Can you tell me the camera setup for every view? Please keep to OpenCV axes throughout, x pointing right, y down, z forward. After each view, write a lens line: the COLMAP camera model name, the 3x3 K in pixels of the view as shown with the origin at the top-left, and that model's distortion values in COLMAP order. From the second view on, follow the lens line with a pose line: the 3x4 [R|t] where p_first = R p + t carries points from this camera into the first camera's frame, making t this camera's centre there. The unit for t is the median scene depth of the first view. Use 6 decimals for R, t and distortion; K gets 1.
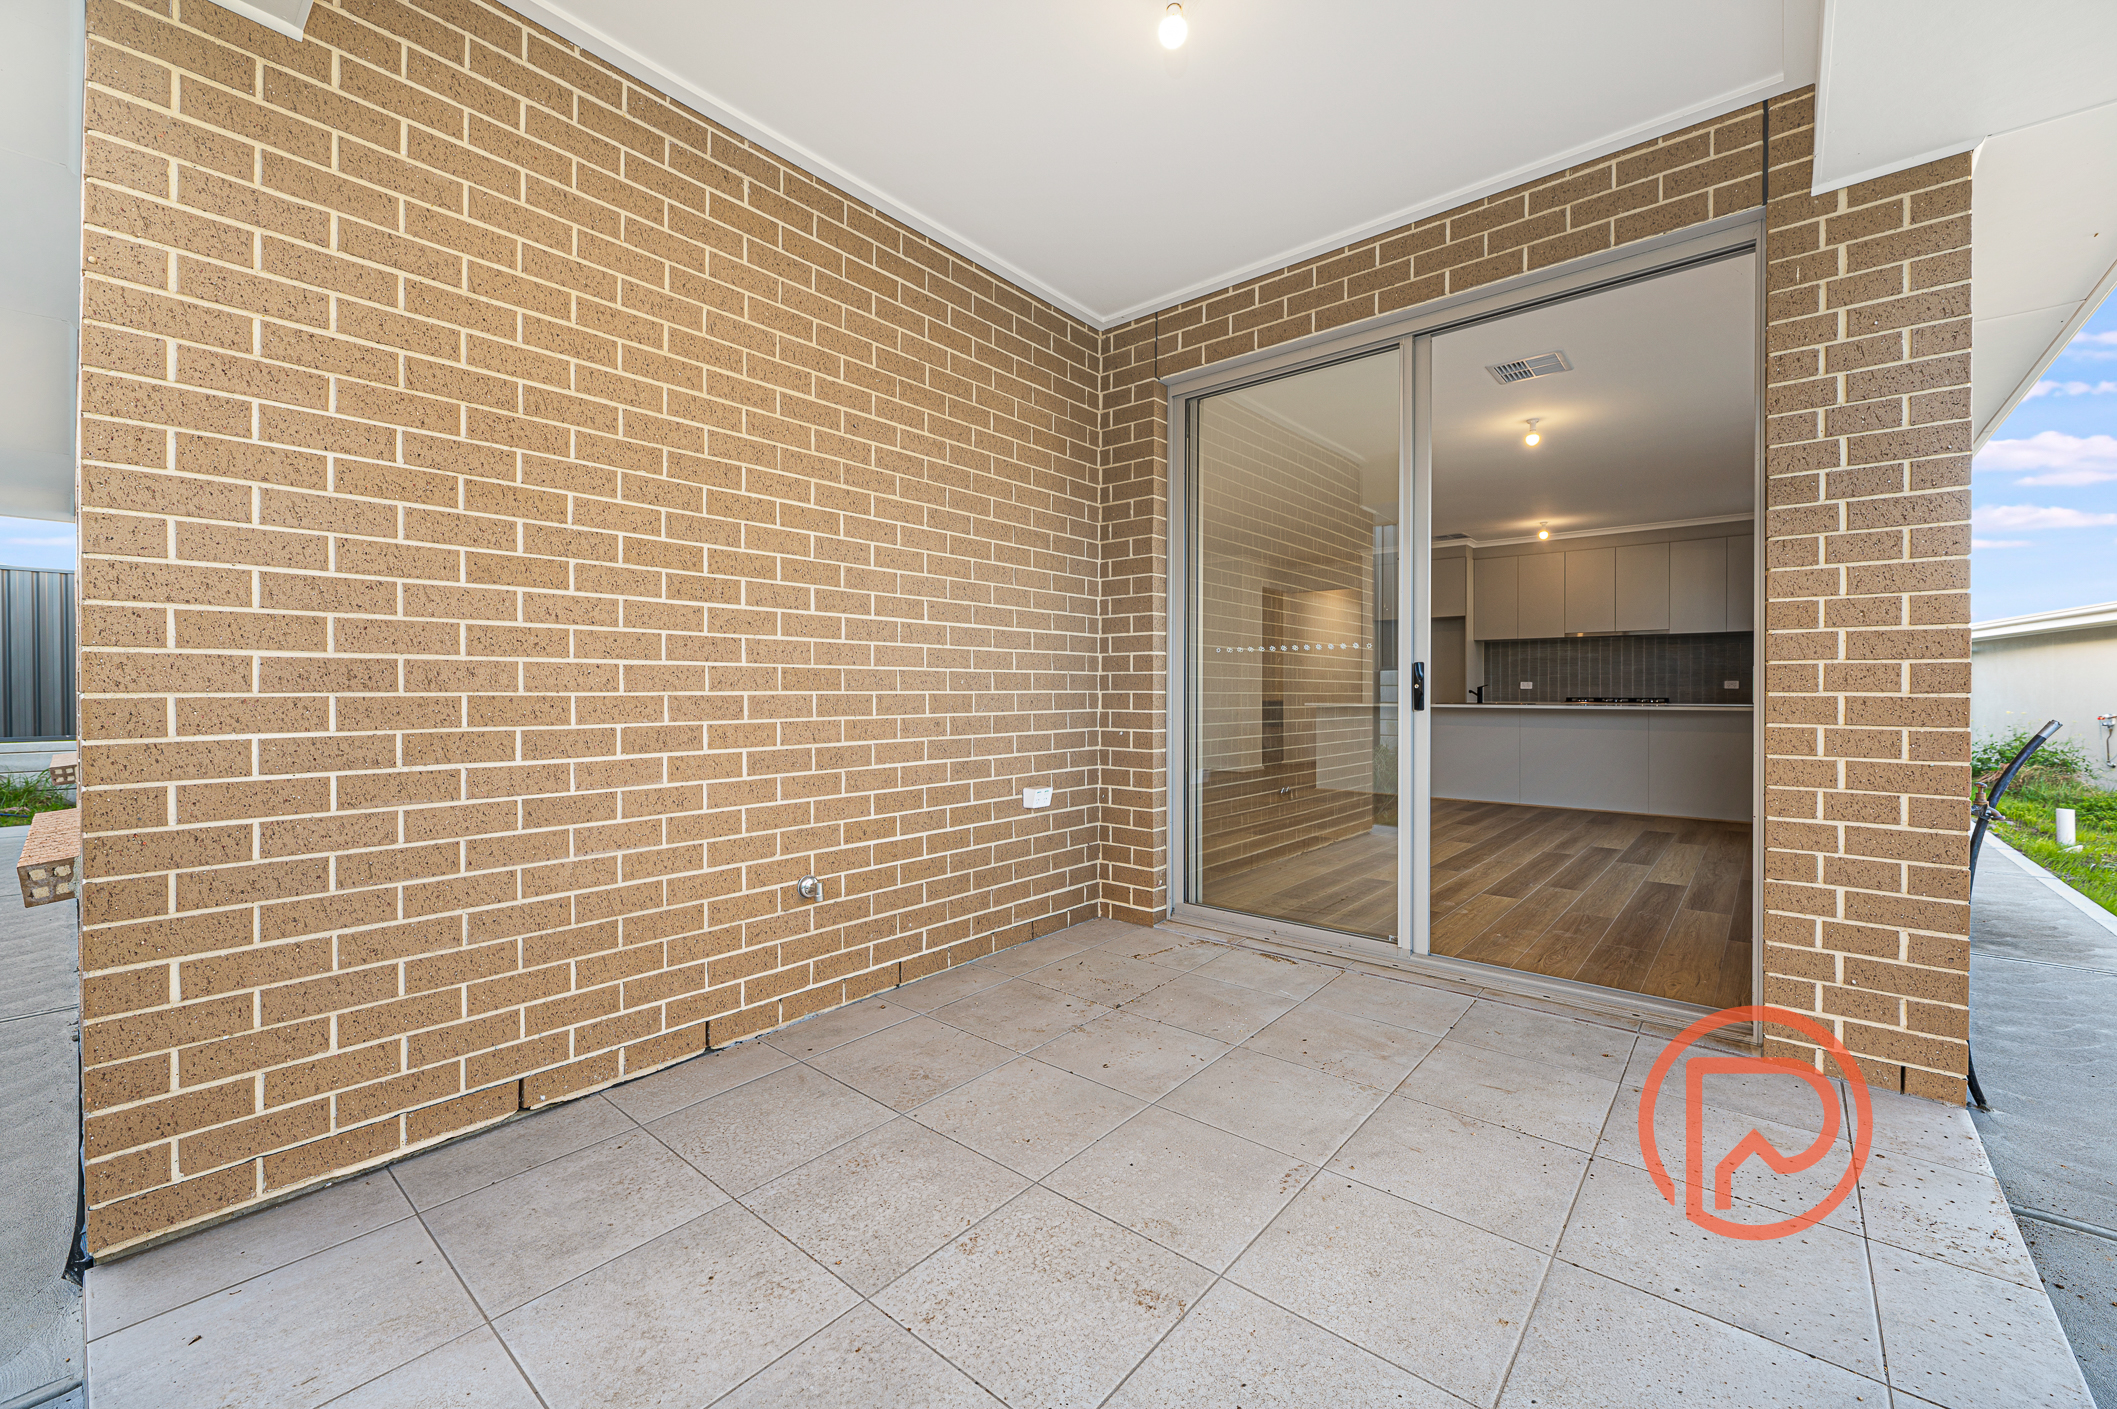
lens RADIAL K [[849.9, 0, 1060.6], [0, 849.9, 704.3], [0, 0, 1]] dist [0.001447, 0.000144]
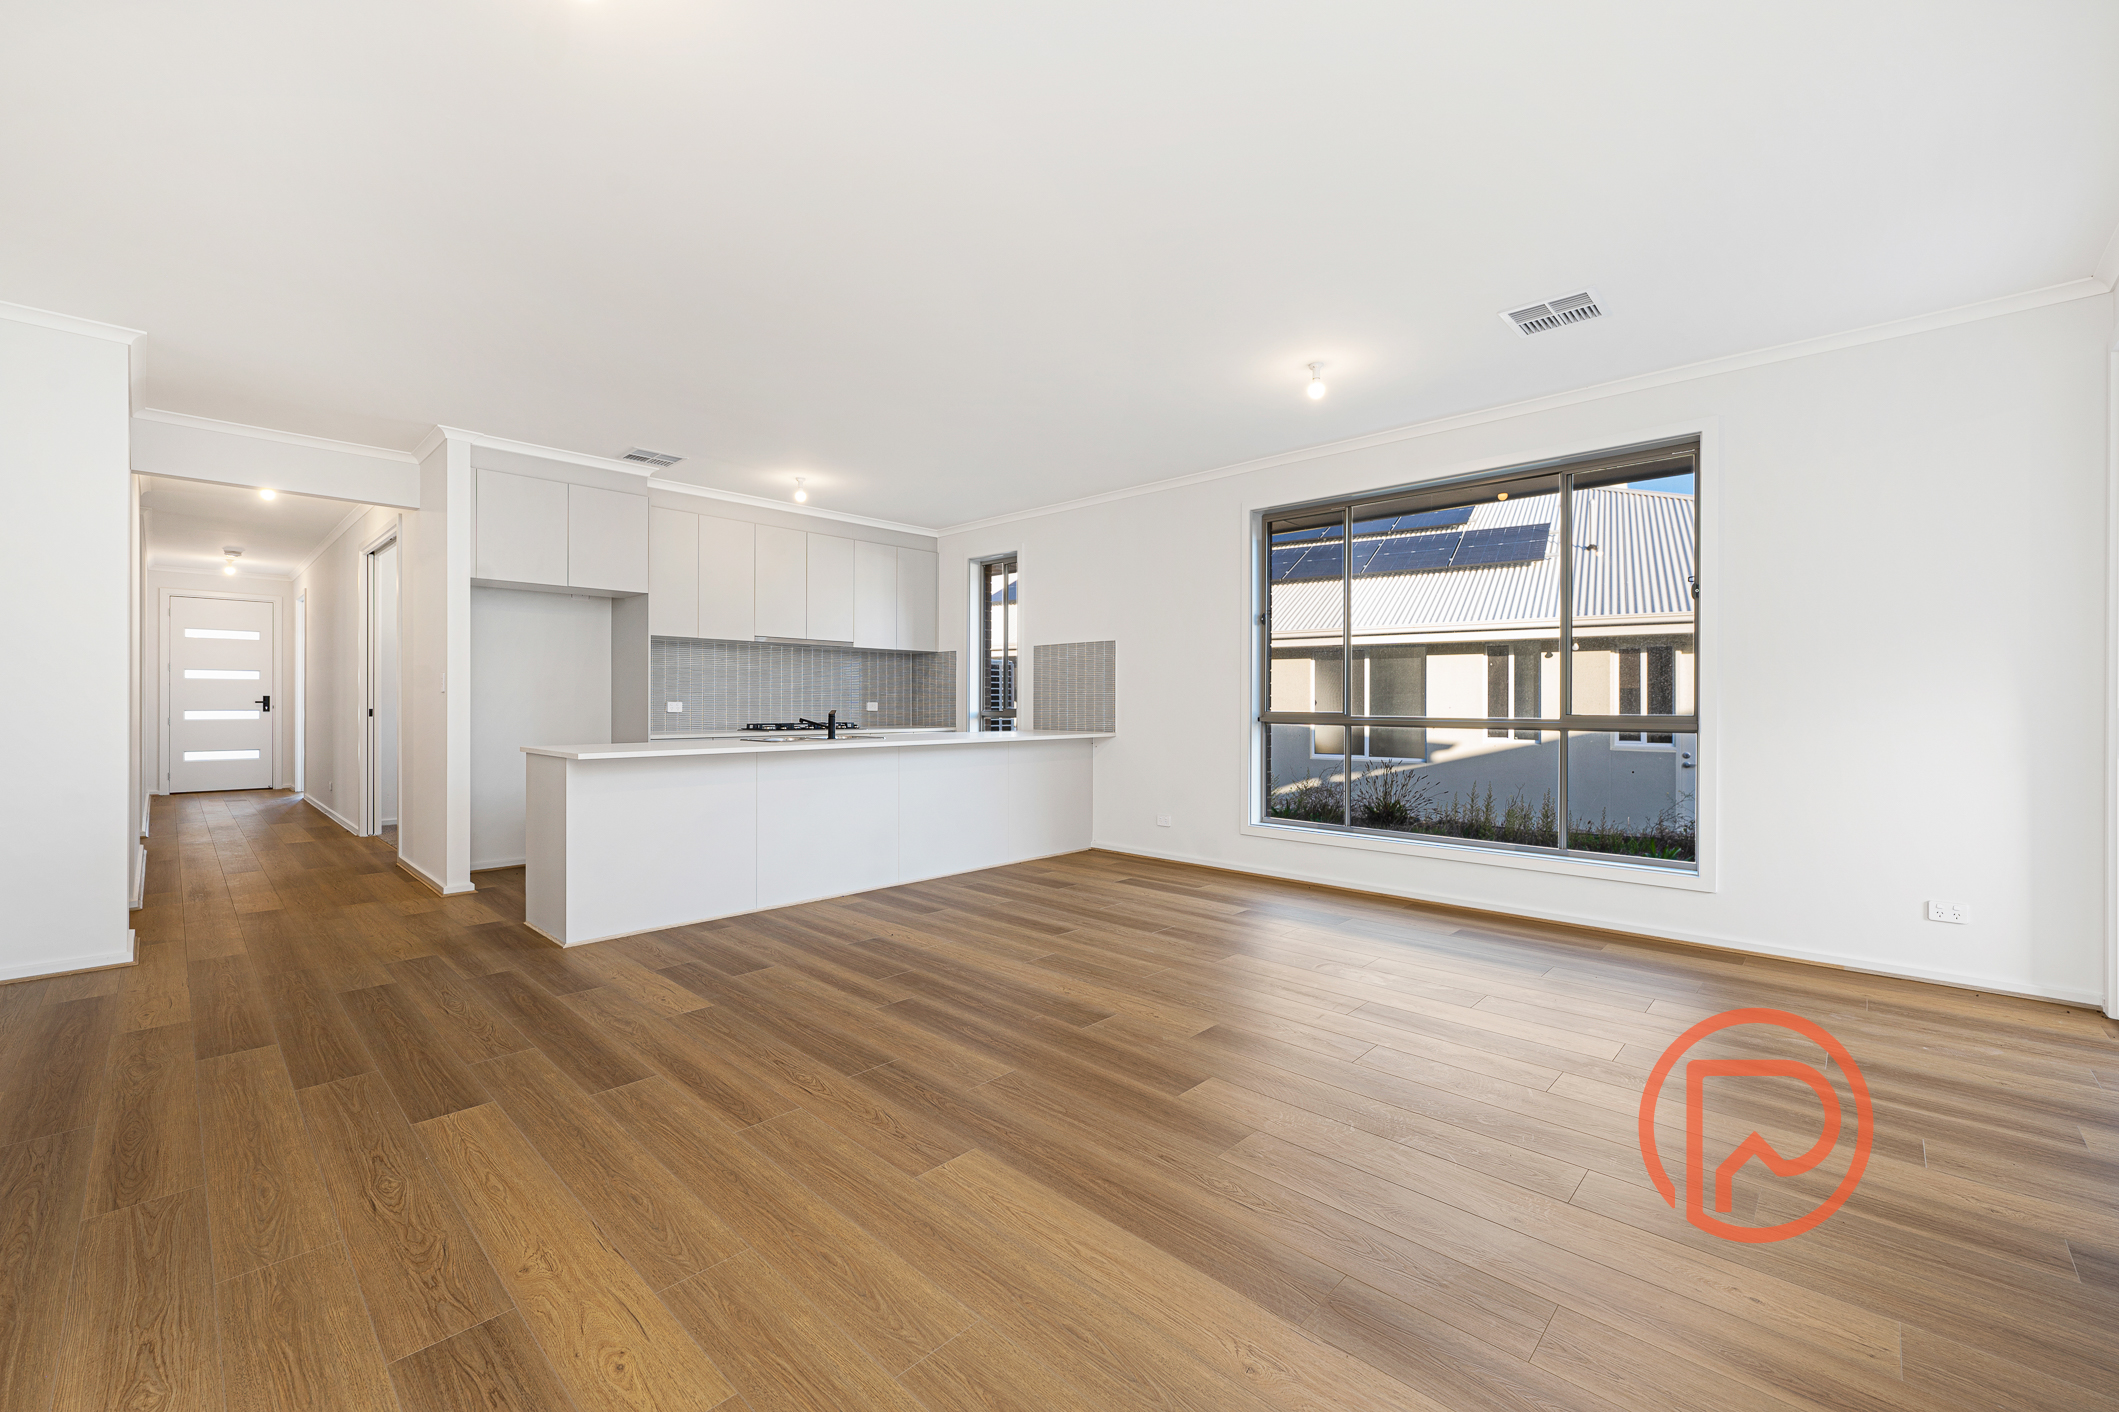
lens RADIAL K [[850.7, 0, 1061.6], [0, 850.7, 705.8], [0, 0, 1]] dist [0.001447, 0.000144]
pose [[0.051607, -0.003078, 0.998663, -0.115876], [0.011603, 0.999930, 0.002482, -0.021853], [-0.998600, 0.011460, 0.051639, 0.683295]]
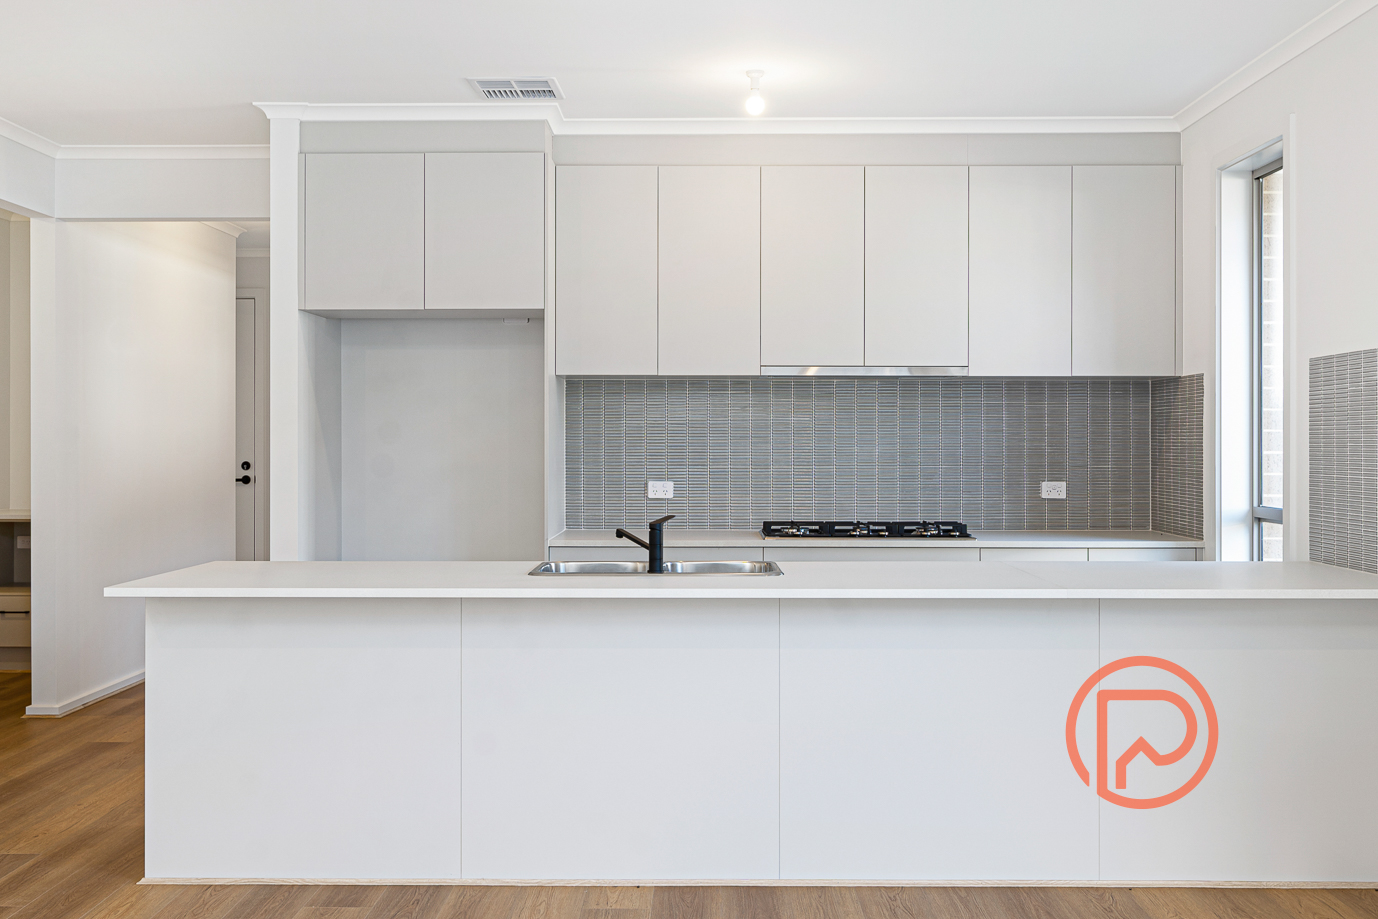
lens RADIAL K [[1369.6, 0, 689.5], [0, 1369.6, 456.6], [0, 0, 1]] dist [-0.003414, 0.003157]
pose [[0.768688, -0.004874, 0.639606, 0.143877], [0.007202, 0.999974, -0.001035, -0.038486], [-0.639584, 0.005402, 0.768702, 0.505118]]
